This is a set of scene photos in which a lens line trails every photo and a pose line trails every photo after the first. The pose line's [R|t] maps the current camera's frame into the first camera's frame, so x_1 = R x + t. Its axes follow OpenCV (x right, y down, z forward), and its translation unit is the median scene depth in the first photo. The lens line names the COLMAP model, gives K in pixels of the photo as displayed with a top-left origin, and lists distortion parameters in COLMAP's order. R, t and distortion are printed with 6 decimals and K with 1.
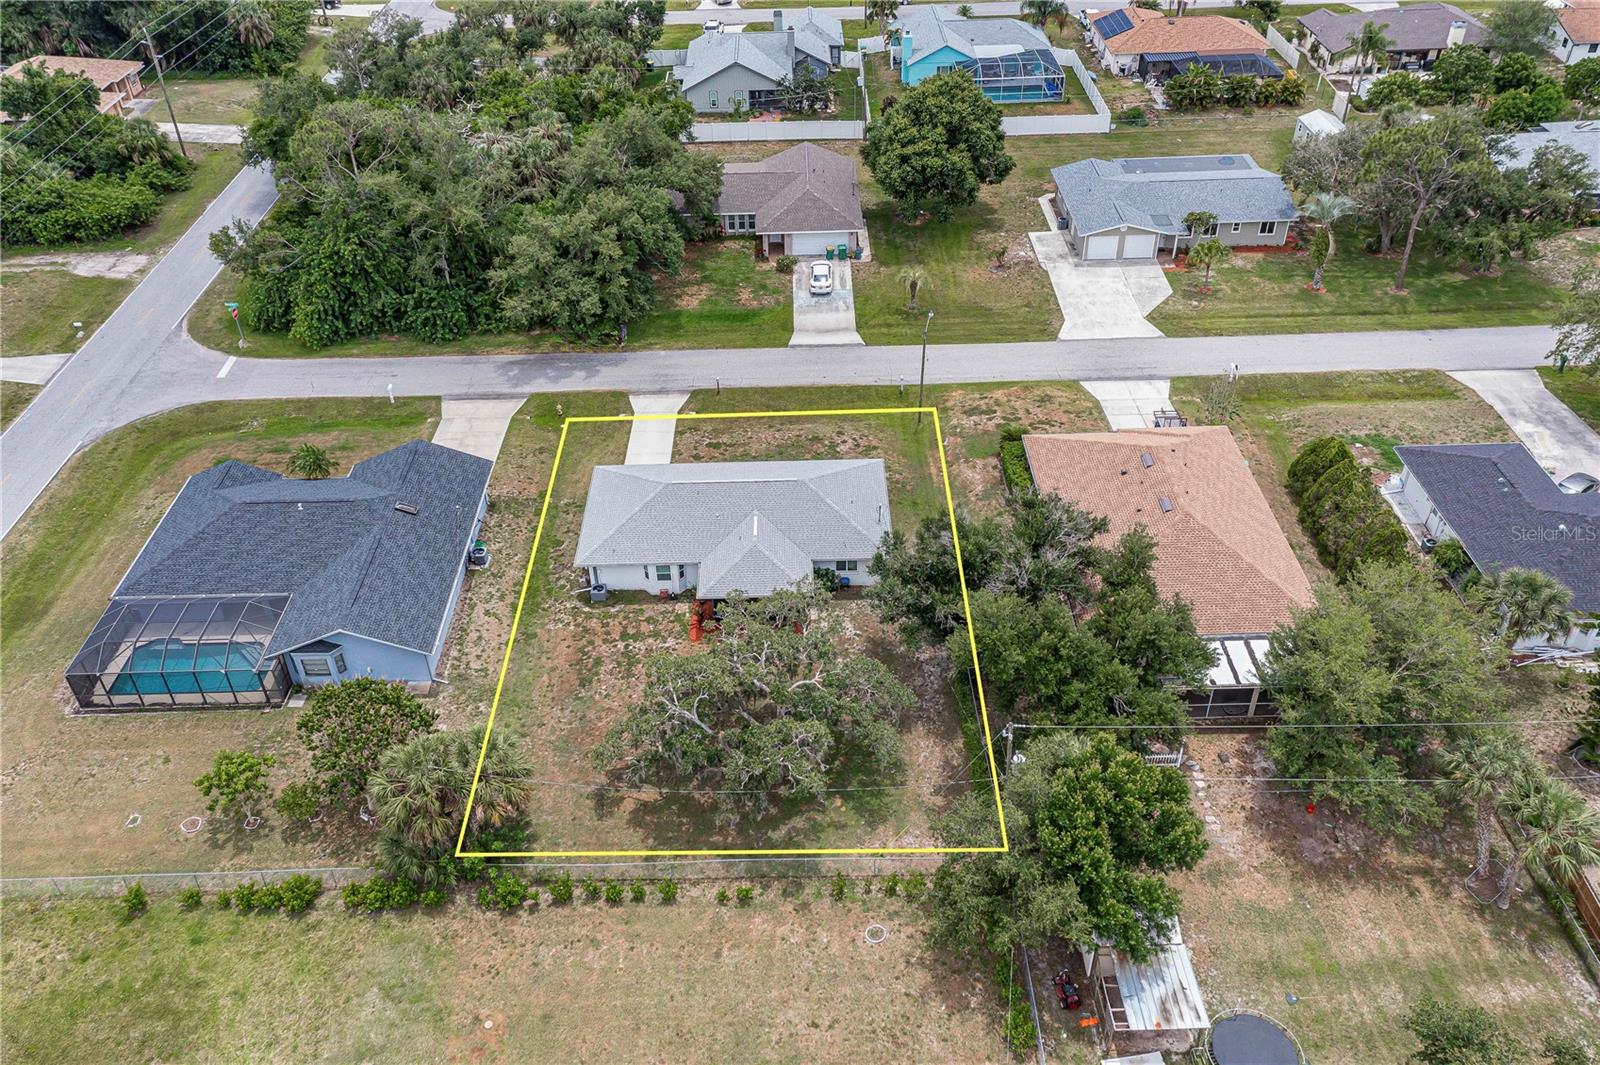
lens RADIAL K [[1266.8, 0, 806.1], [0, 1266.8, 526.1], [0, 0, 1]] dist [0.000956, 0.069479]
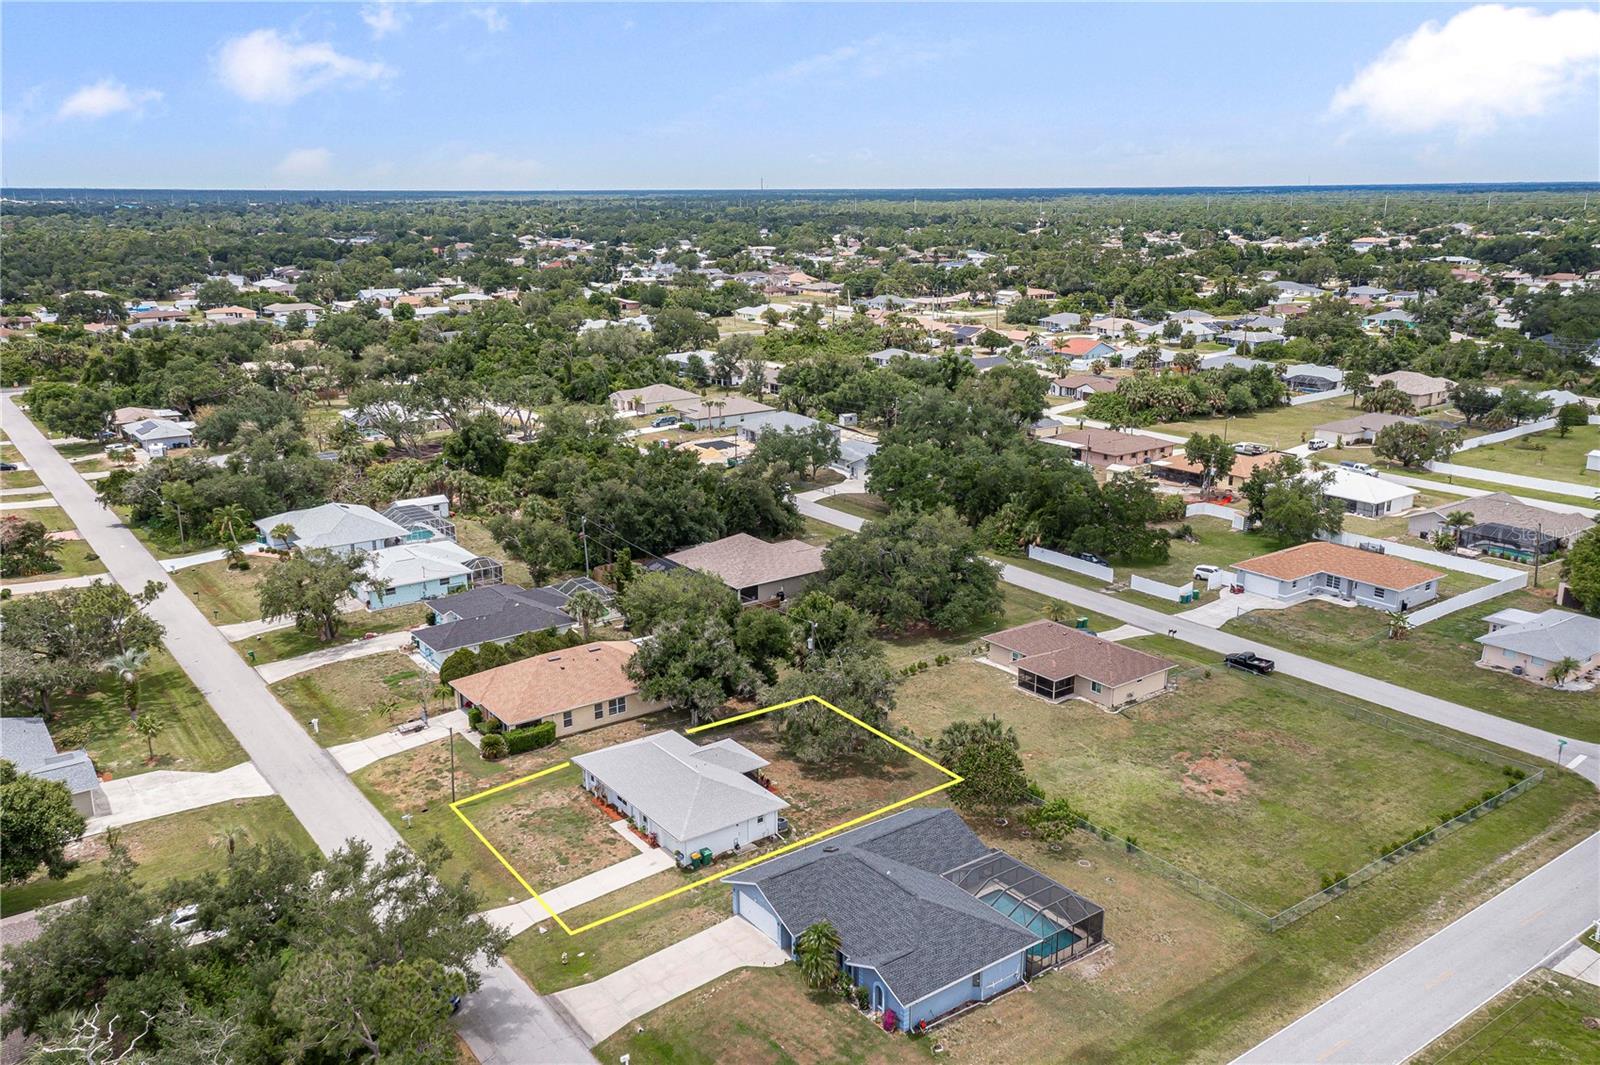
lens RADIAL K [[1266.8, 0, 806.1], [0, 1266.8, 526.1], [0, 0, 1]] dist [0.000956, 0.069479]
pose [[-0.580807, -0.184307, 0.792902, -0.968757], [0.498716, 0.689274, 0.525533, -0.704879], [-0.643386, 0.700666, -0.308419, 0.939180]]
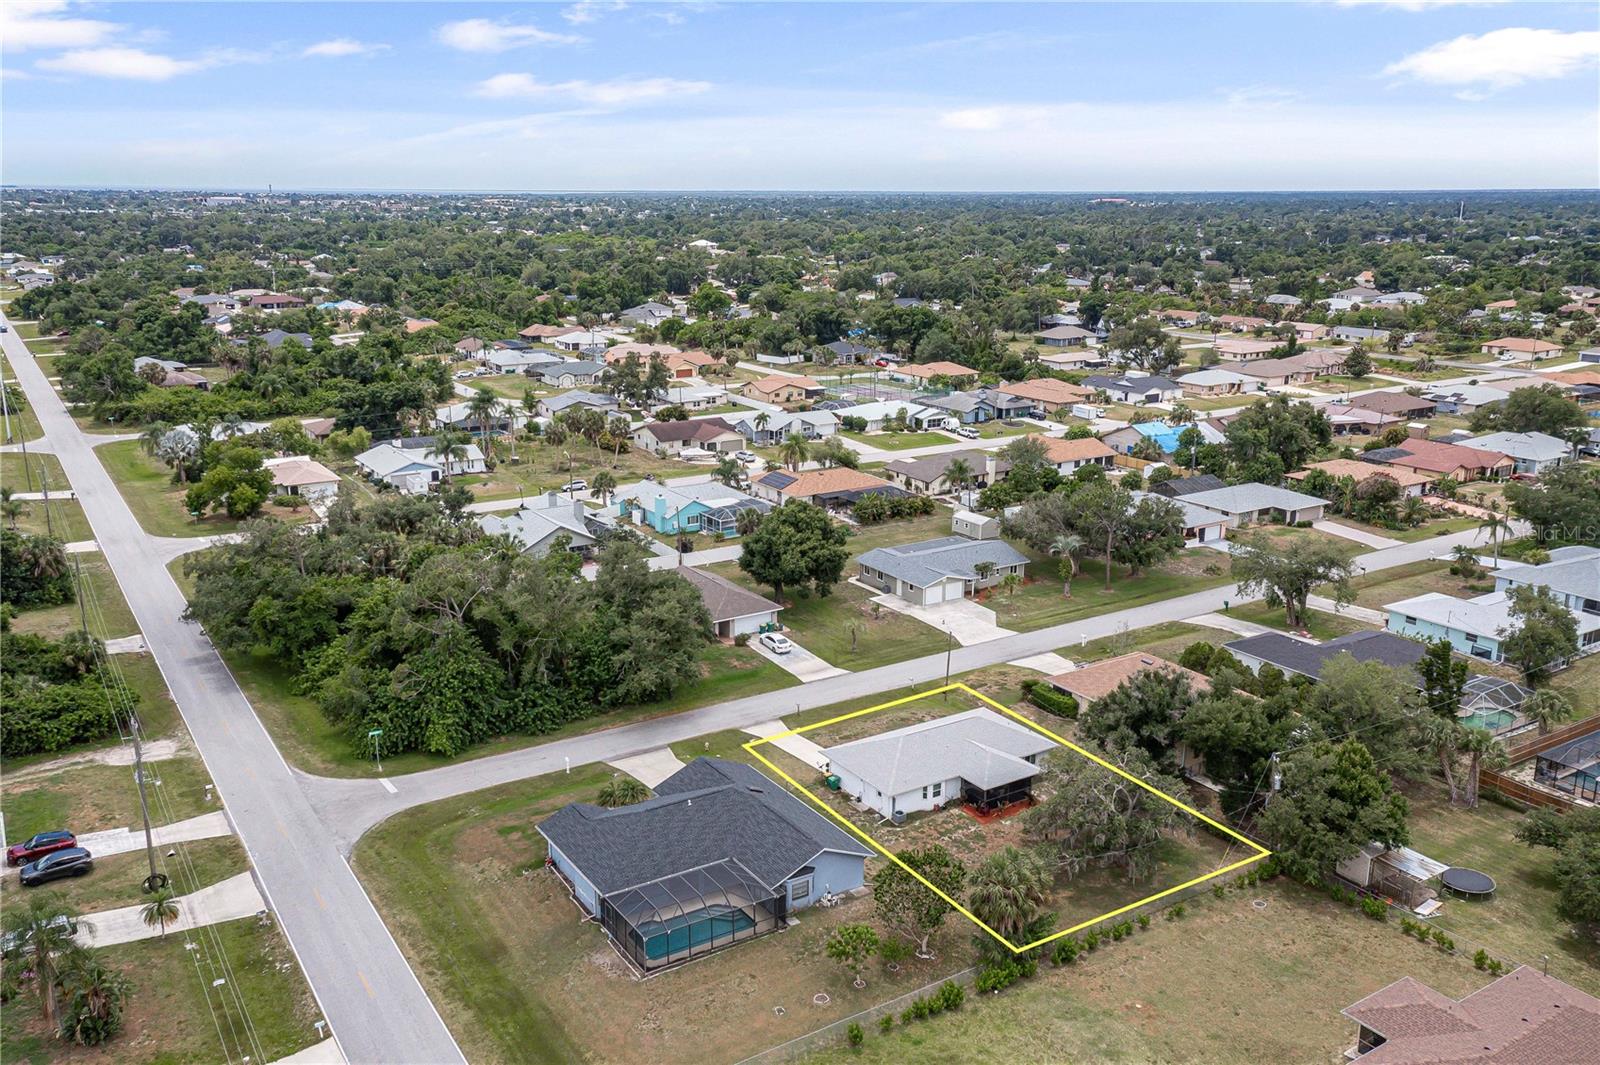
lens RADIAL K [[1296.0, 0, 798.8], [0, 1296.0, 526.9], [0, 0, 1]] dist [0.008056, 0.012439]
pose [[0.852122, -0.109035, 0.511858, -0.745540], [0.298517, 0.904606, -0.304264, 0.129493], [-0.429854, 0.412068, 0.803383, -0.165262]]
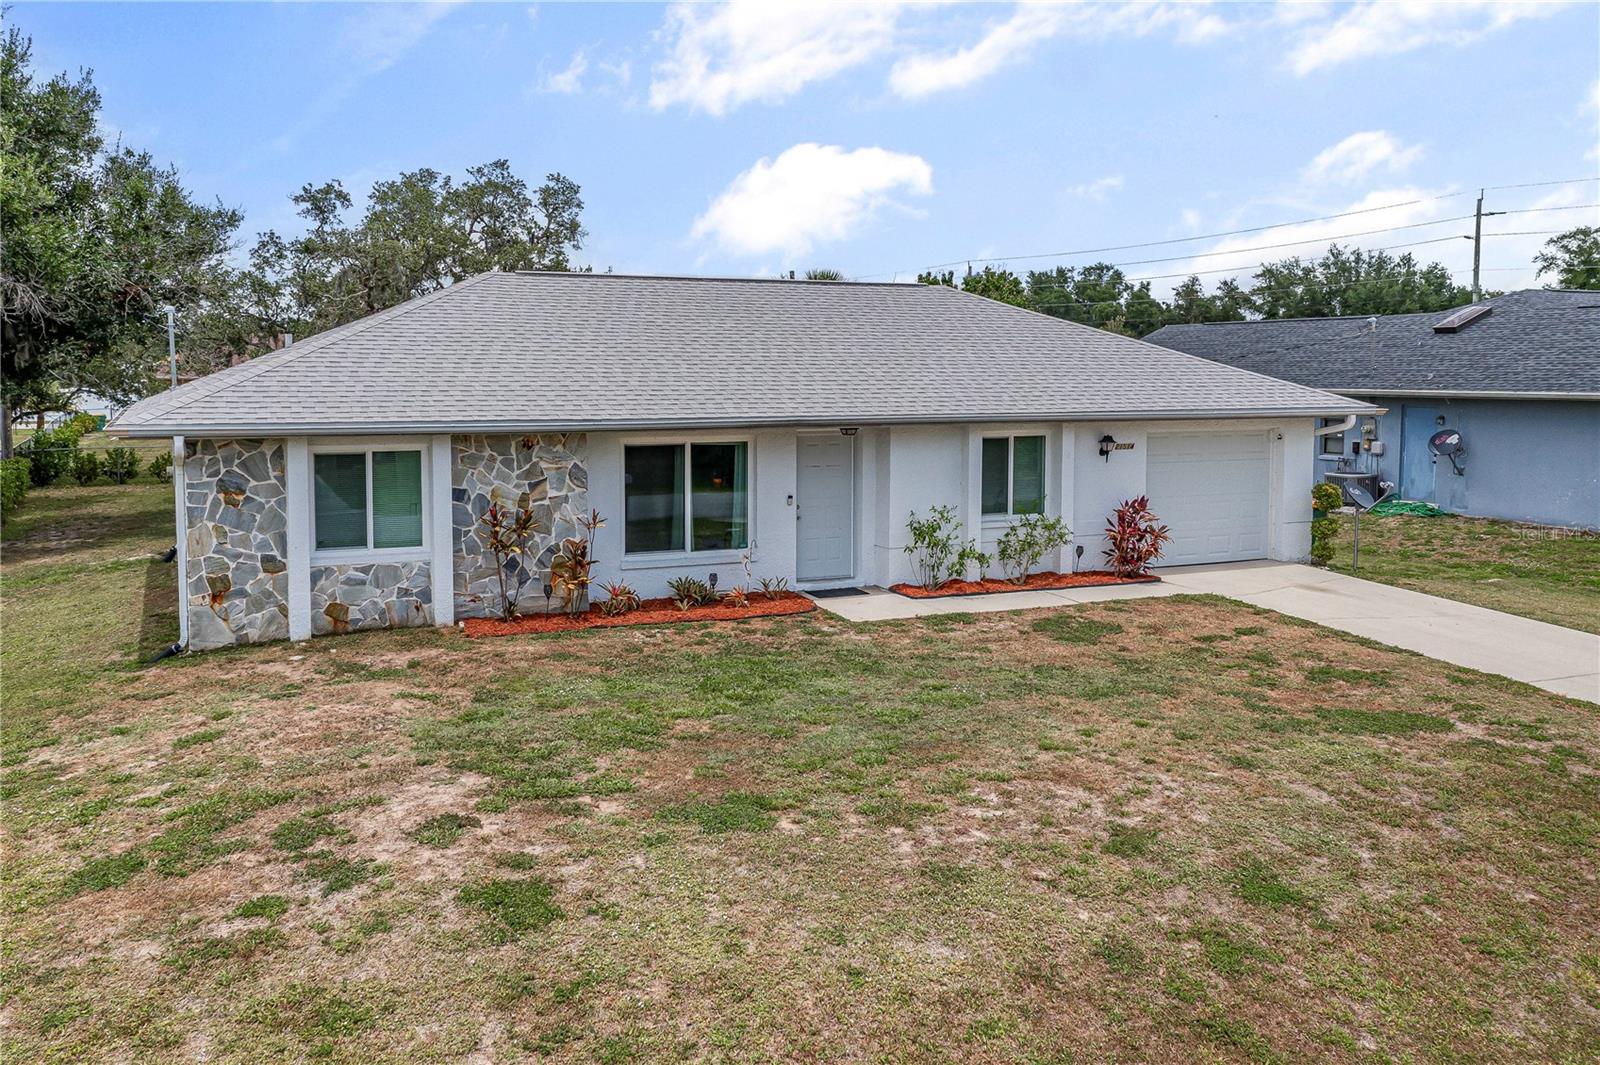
lens RADIAL K [[1281.4, 0, 777.7], [0, 1281.4, 523.9], [0, 0, 1]] dist [0.006717, 0.002463]
pose [[-0.912765, 0.064651, -0.403337, 0.042490], [-0.234134, 0.726302, 0.646272, -0.146639], [0.334727, 0.684329, -0.647806, 0.990607]]
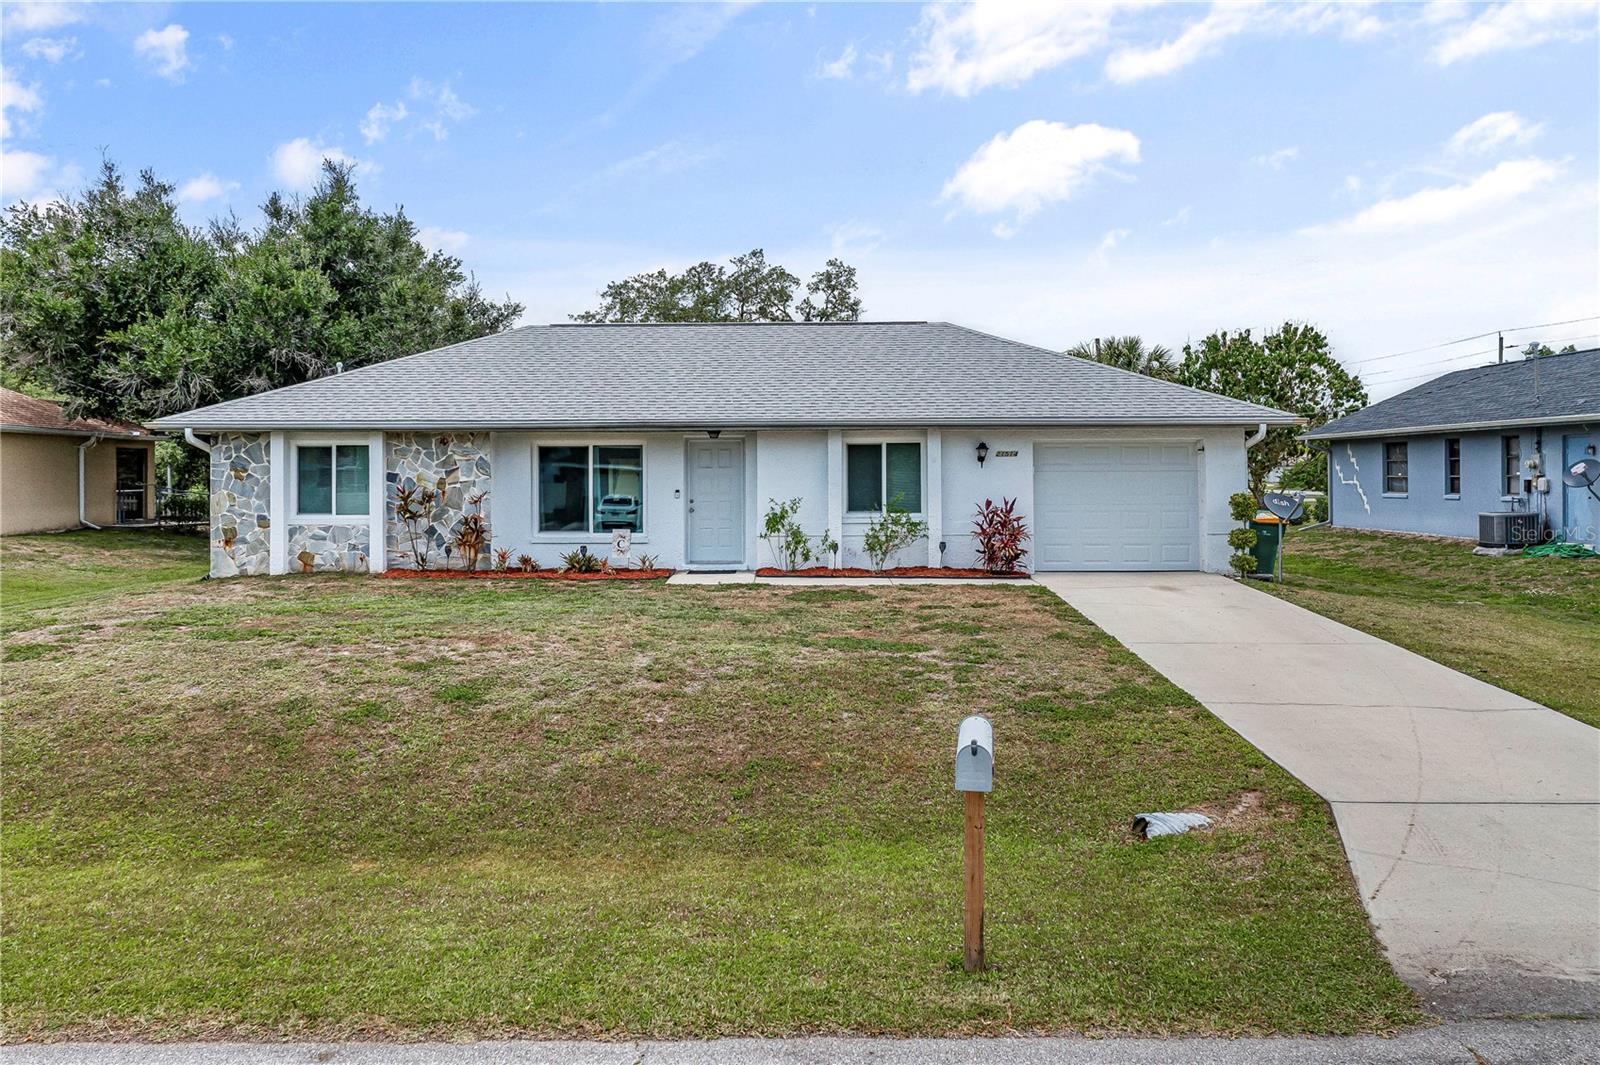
lens RADIAL K [[1296.0, 0, 798.8], [0, 1296.0, 526.9], [0, 0, 1]] dist [0.008056, 0.012439]
pose [[-0.999668, 0.021441, 0.014274, -0.061290], [0.025633, 0.773669, 0.633071, -0.168574], [0.002530, 0.633227, -0.773962, 1.049175]]
